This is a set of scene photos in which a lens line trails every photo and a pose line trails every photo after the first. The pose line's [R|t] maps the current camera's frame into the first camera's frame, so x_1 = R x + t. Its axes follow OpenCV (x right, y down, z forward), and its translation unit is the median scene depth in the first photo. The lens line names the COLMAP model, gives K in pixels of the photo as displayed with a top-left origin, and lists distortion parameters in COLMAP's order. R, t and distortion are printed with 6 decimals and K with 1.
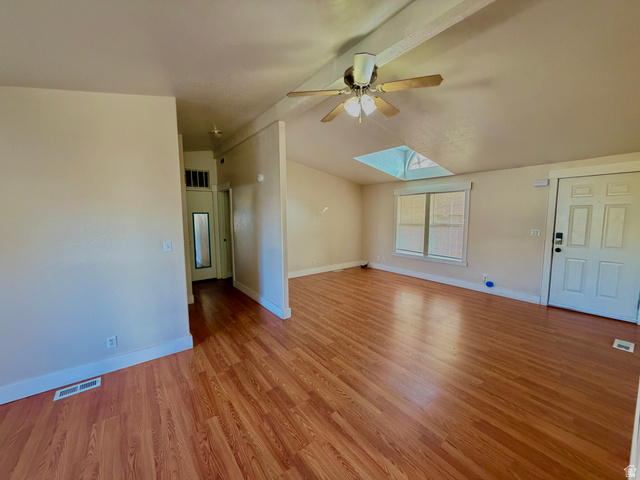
lens RADIAL K [[255.8, 0, 320.0], [0, 255.8, 240.0], [0, 0, 1]] dist [0.002087, -0.000287]
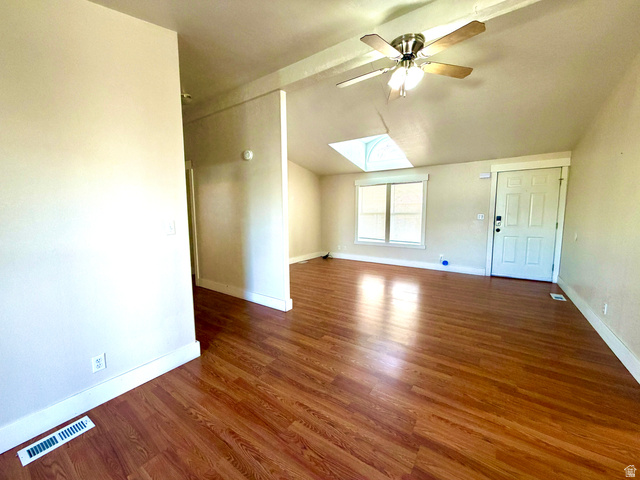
lens RADIAL K [[255.8, 0, 320.0], [0, 255.8, 240.0], [0, 0, 1]] dist [0.002087, -0.000287]
pose [[0.949558, -0.033690, 0.311775, -0.271895], [0.031926, 0.999432, 0.010761, 0.044938], [-0.311961, -0.000264, 0.950095, 0.088687]]
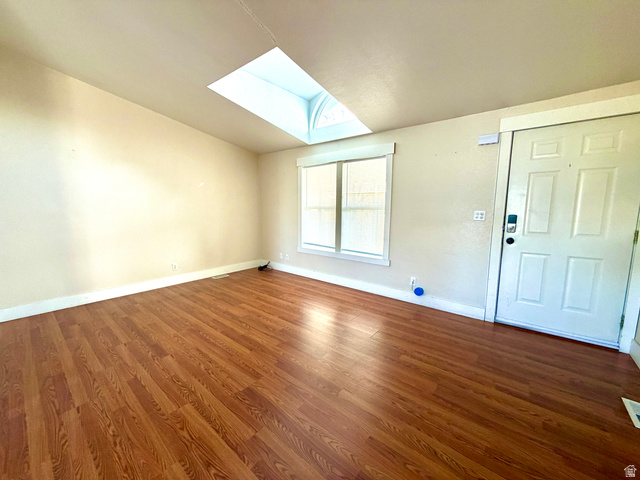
lens RADIAL K [[255.8, 0, 320.0], [0, 255.8, 240.0], [0, 0, 1]] dist [0.002087, -0.000287]
pose [[0.972896, -0.021415, 0.230248, 0.283683], [0.014602, 0.999405, 0.031252, 0.008705], [-0.230780, -0.027043, 0.972630, 0.452956]]
